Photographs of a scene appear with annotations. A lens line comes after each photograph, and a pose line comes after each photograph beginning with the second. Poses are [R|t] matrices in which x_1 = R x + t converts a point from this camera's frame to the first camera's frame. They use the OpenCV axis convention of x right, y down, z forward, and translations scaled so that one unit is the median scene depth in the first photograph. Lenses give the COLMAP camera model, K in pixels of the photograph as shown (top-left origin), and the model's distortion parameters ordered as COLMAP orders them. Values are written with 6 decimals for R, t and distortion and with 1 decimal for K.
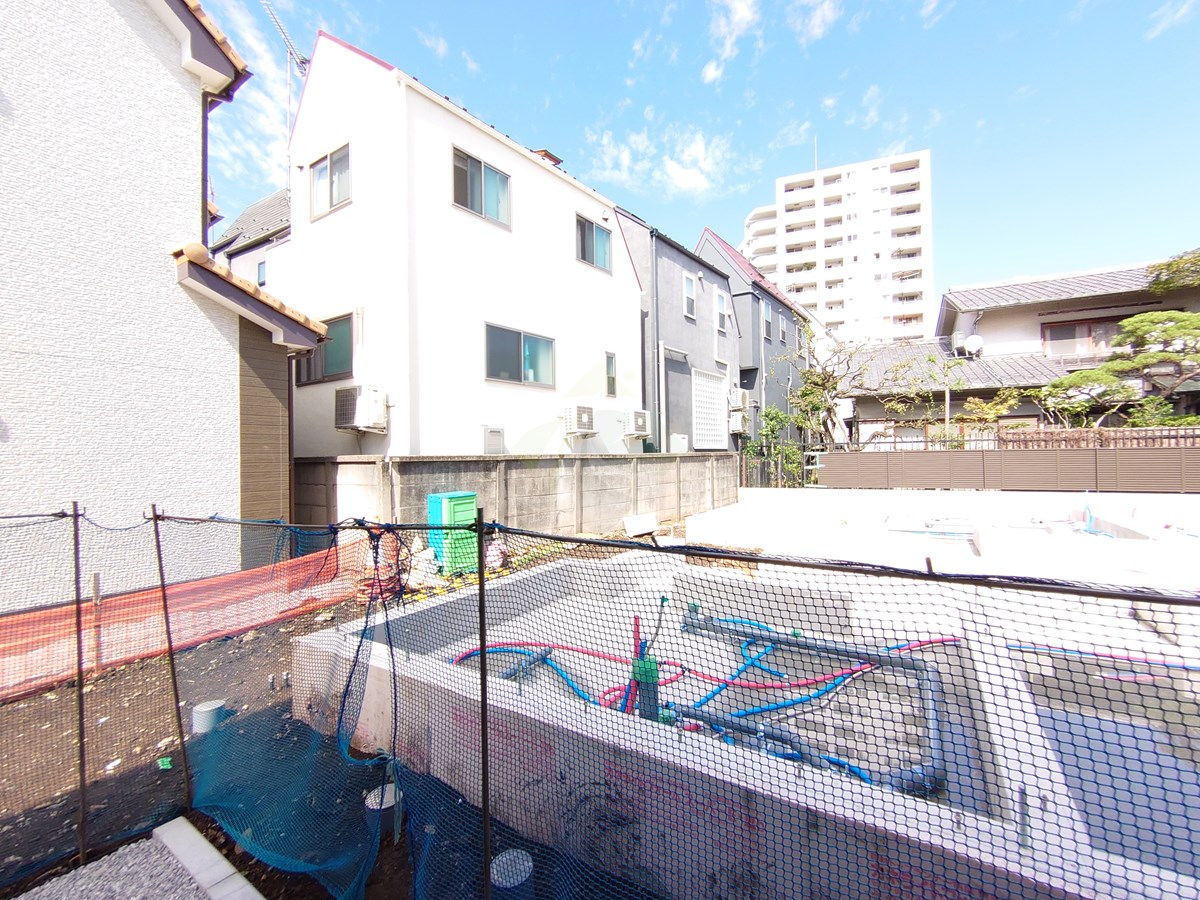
lens RADIAL K [[512.9, 0, 601.4], [0, 512.9, 453.7], [0, 0, 1]] dist [0.000250, -0.002700]
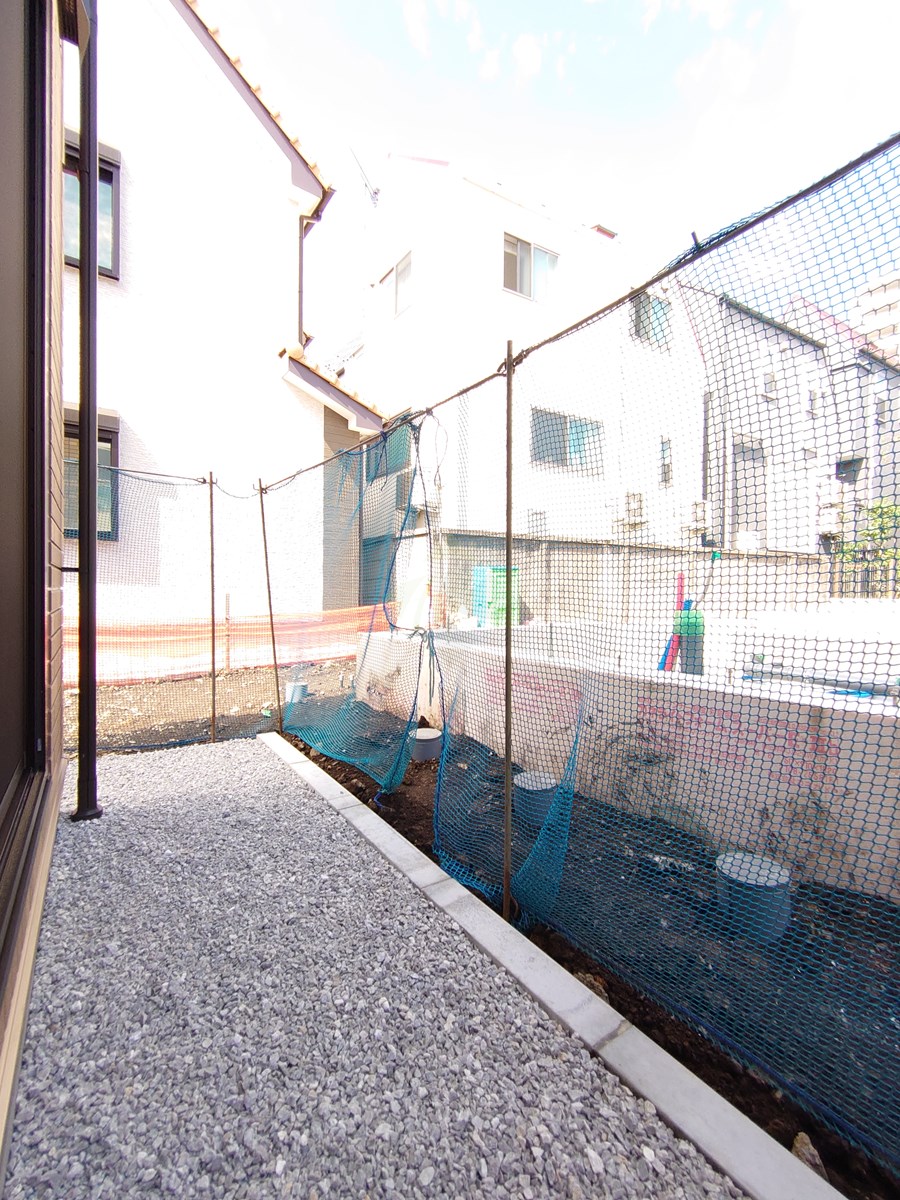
lens RADIAL K [[512.9, 0, 450.0], [0, 512.9, 600.0], [0, 0, 1]] dist [0.000250, -0.002700]
pose [[0.929083, 0.028760, -0.368752, 0.008435], [-0.018932, 0.999363, 0.030244, 0.117602], [0.369387, -0.021118, 0.929036, 0.001512]]
